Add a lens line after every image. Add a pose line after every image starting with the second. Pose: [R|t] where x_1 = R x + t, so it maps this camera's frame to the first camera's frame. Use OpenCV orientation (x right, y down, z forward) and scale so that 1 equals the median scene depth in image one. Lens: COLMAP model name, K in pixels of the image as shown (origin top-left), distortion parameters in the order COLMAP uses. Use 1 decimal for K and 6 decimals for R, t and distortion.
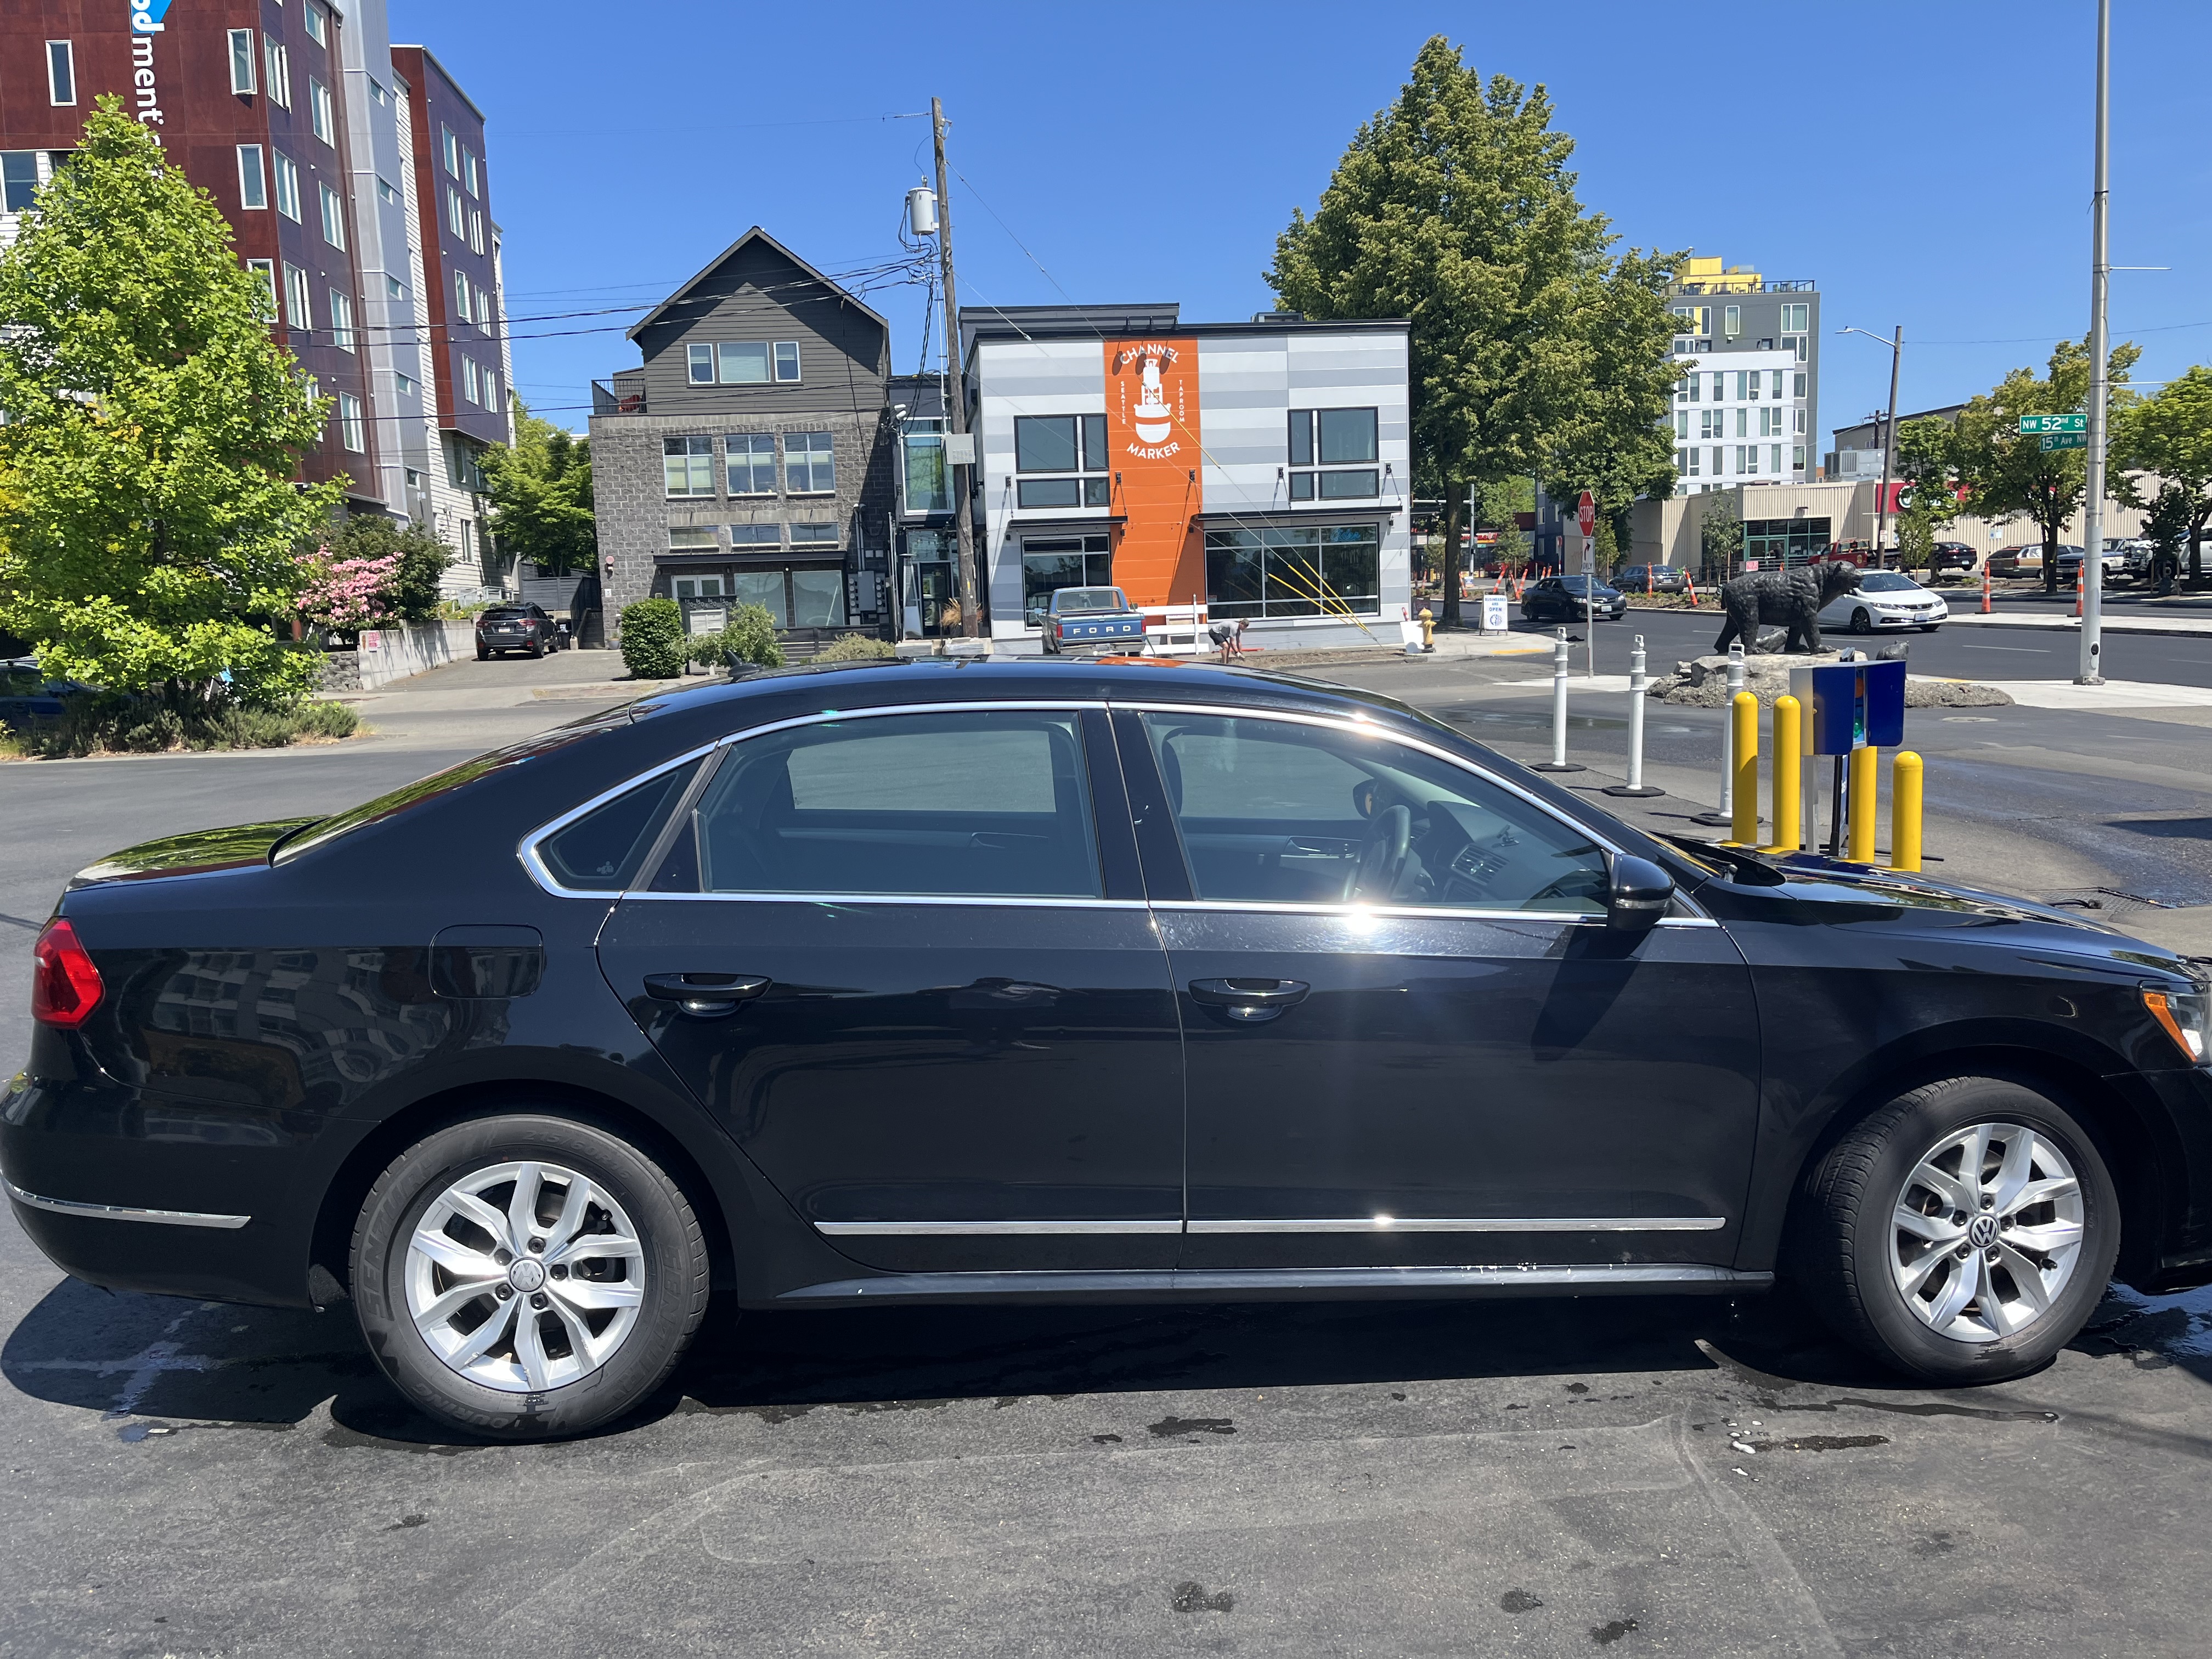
lens RADIAL K [[1668.8, 0, 1102.1], [0, 1668.8, 791.2], [0, 0, 1]] dist [0.076429, -0.096431]
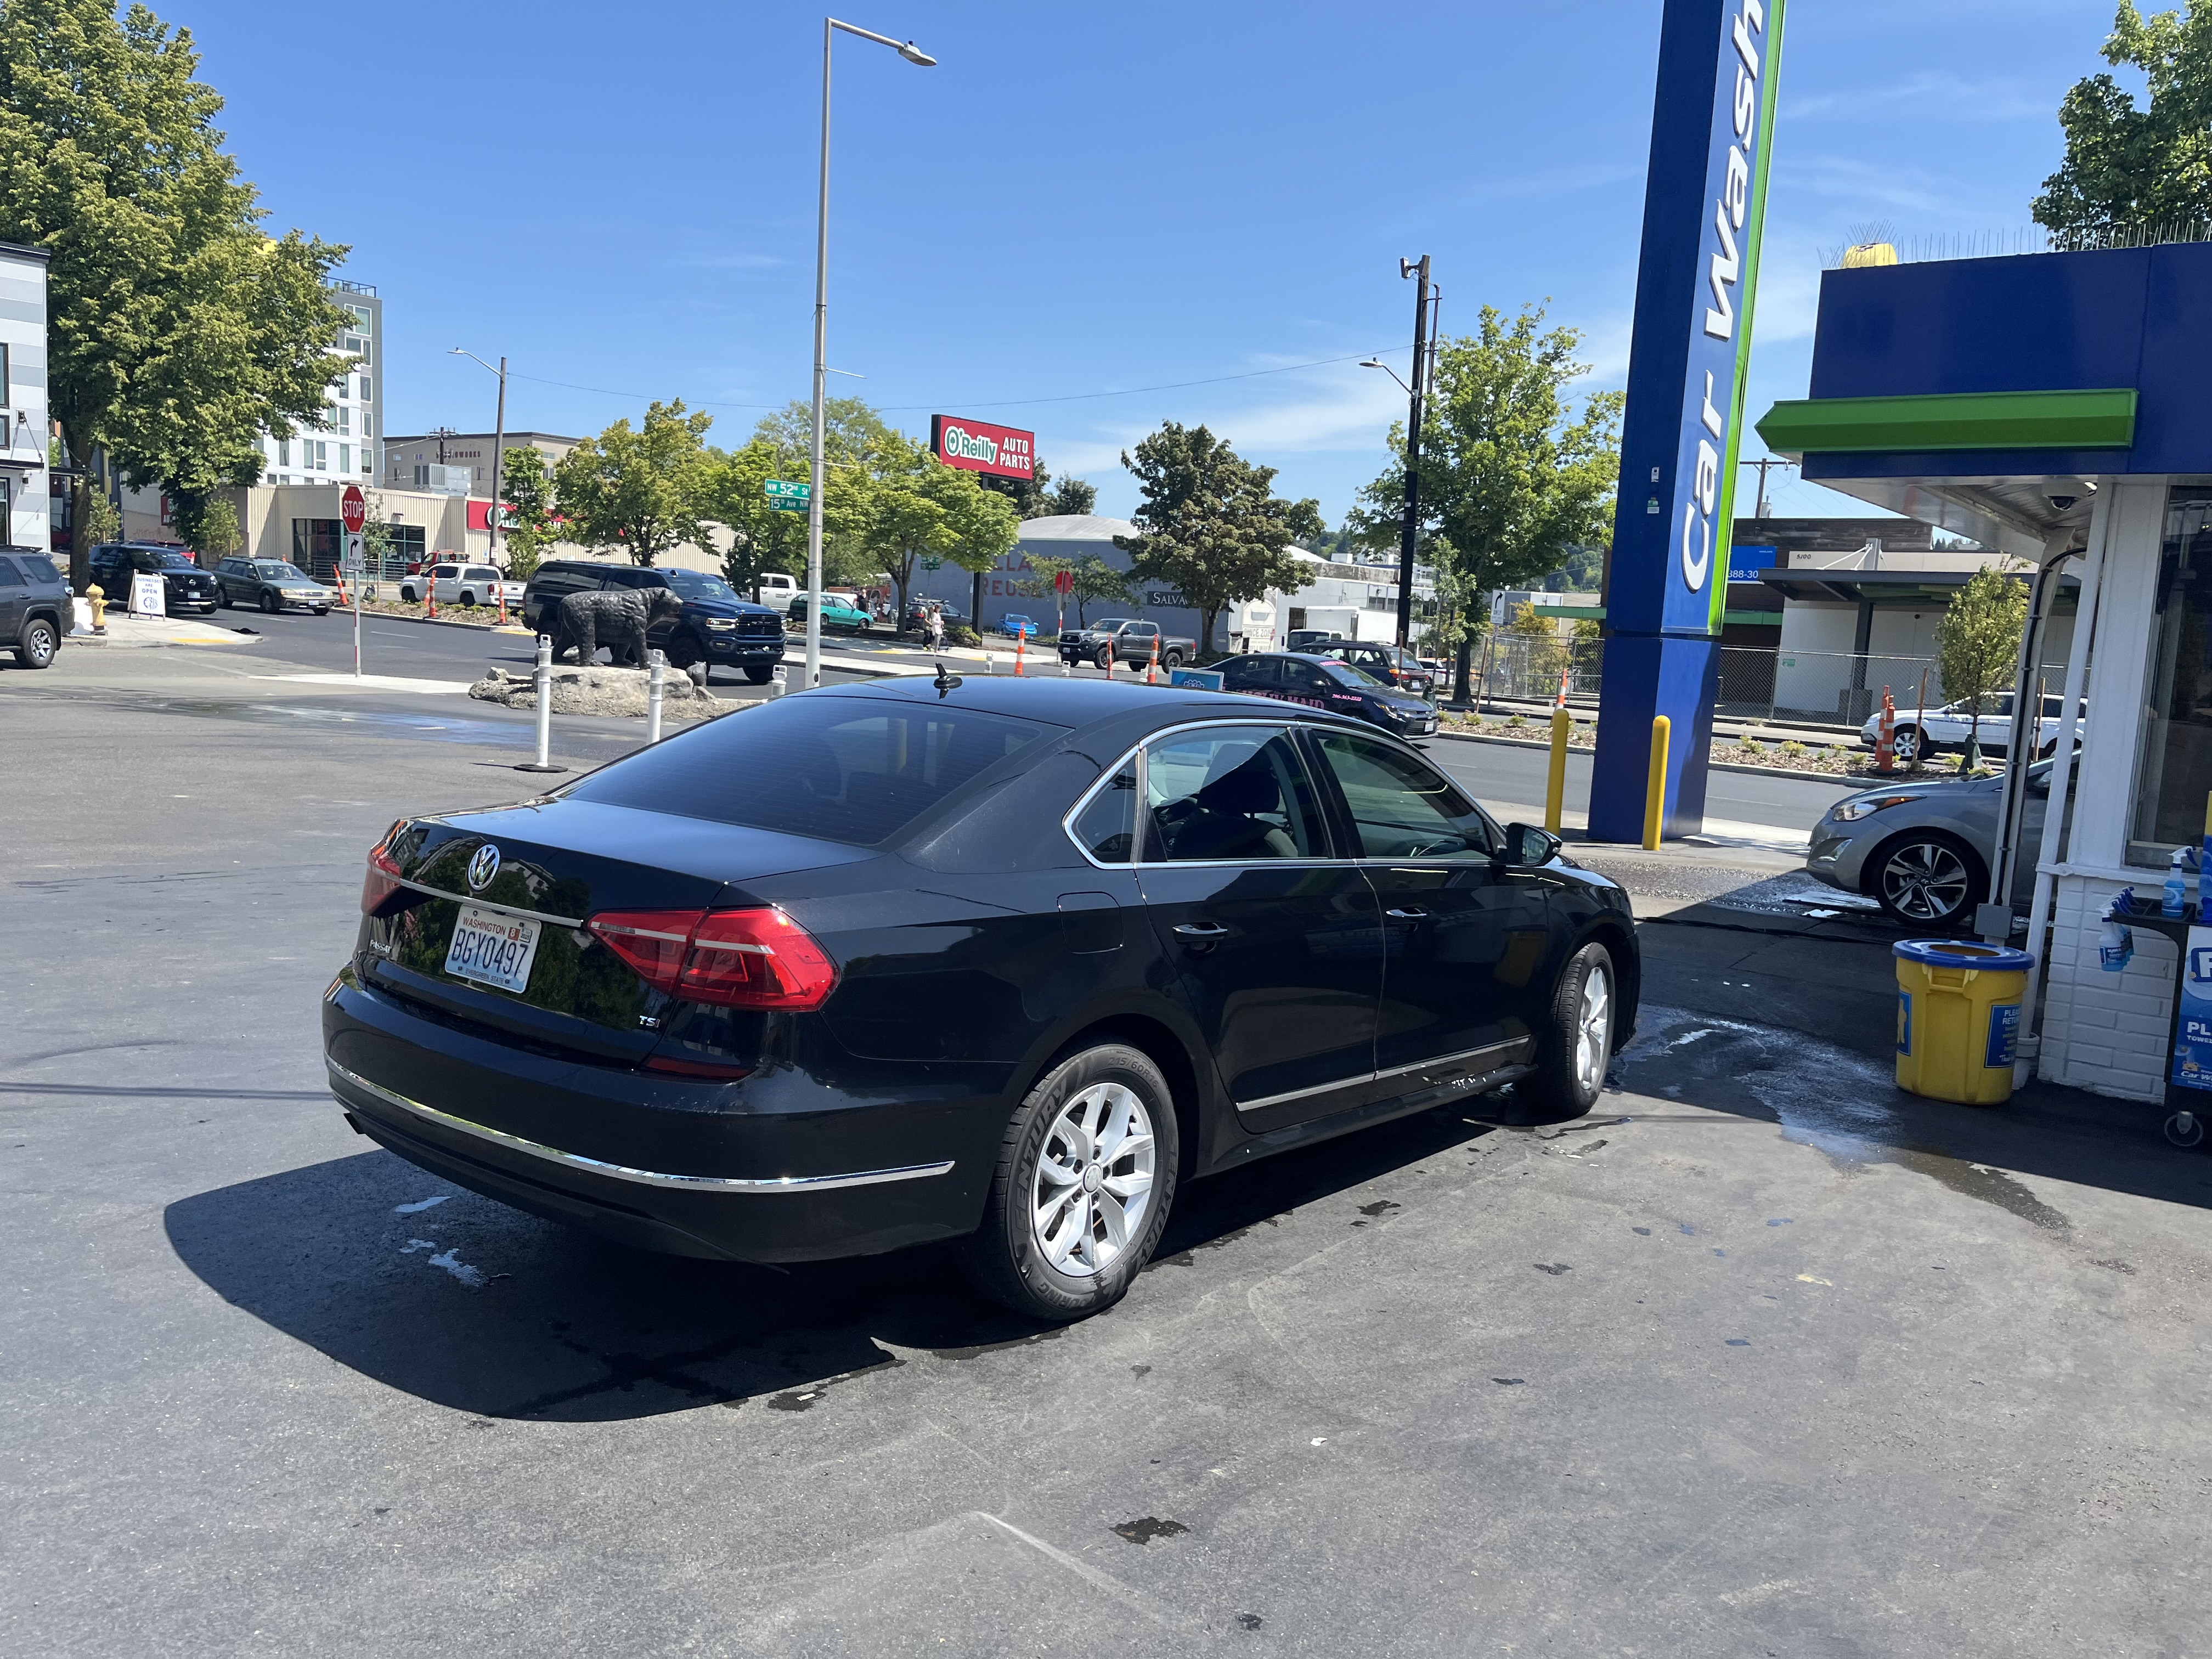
lens RADIAL K [[1713.9, 0, 1036.0], [0, 1713.9, 825.3], [0, 0, 1]] dist [0.047578, -0.105814]
pose [[0.676189, -0.013177, 0.736610, -1.239811], [-0.000172, 0.999837, 0.018044, 0.008389], [-0.736728, -0.012328, 0.676077, 0.187533]]
